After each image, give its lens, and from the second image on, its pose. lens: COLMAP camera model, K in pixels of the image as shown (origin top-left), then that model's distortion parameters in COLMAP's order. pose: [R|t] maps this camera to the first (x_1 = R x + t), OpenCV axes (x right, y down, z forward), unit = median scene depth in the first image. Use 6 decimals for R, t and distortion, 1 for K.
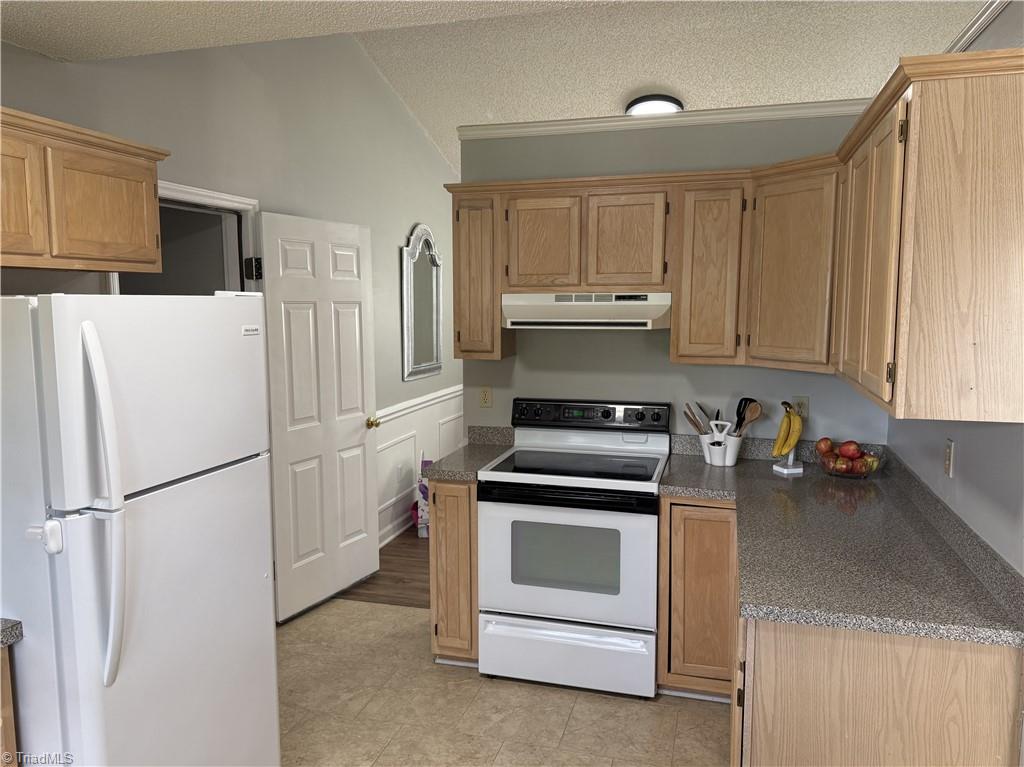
lens RADIAL K [[724.4, 0, 513.1], [0, 724.4, 379.6], [0, 0, 1]] dist [0.065193, -0.076258]
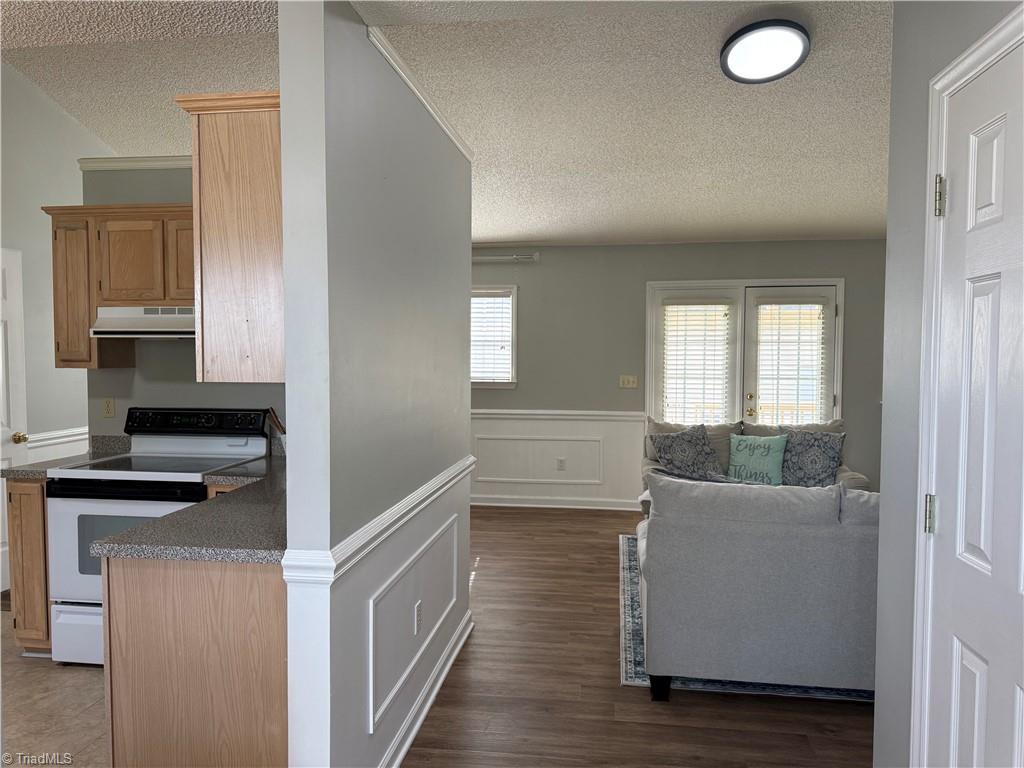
lens RADIAL K [[724.4, 0, 515.7], [0, 724.4, 389.5], [0, 0, 1]] dist [0.065193, -0.076258]
pose [[0.993425, -0.002930, 0.114449, 0.498606], [0.009956, 0.998096, -0.060864, 0.079533], [-0.114052, 0.061603, 0.991563, -0.153816]]
